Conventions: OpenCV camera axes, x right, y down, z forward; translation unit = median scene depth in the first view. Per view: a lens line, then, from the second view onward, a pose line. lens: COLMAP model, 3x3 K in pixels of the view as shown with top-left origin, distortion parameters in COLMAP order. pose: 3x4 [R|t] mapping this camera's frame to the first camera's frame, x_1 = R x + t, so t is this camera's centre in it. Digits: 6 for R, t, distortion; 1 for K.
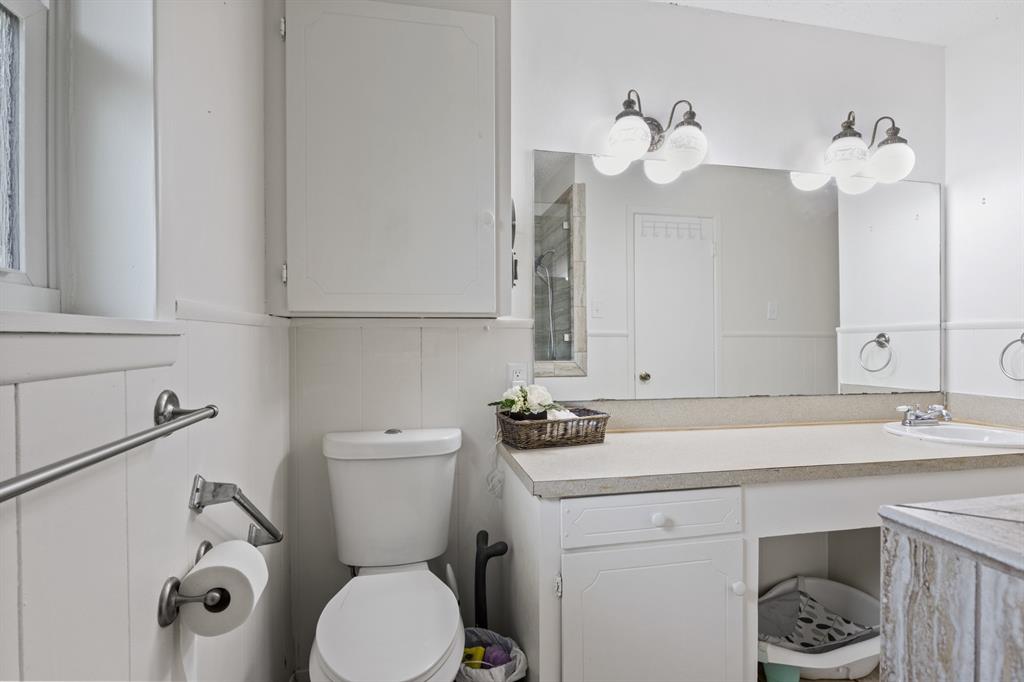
lens RADIAL K [[511.8, 0, 512.8], [0, 511.8, 341.9], [0, 0, 1]] dist [0.004161, -0.002915]
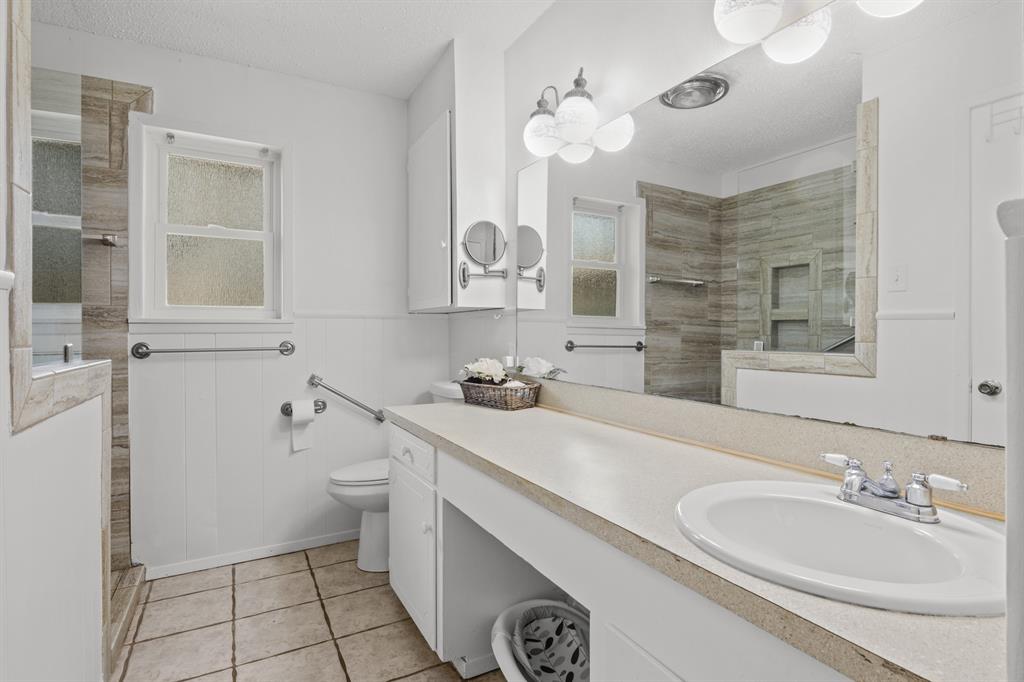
lens RADIAL K [[511.8, 0, 510.7], [0, 511.8, 335.2], [0, 0, 1]] dist [0.004161, -0.002915]
pose [[0.283870, 0.013120, -0.958773, 0.668011], [-0.004218, 0.999914, 0.012434, 0.003604], [0.958854, 0.000514, 0.283901, 0.336520]]
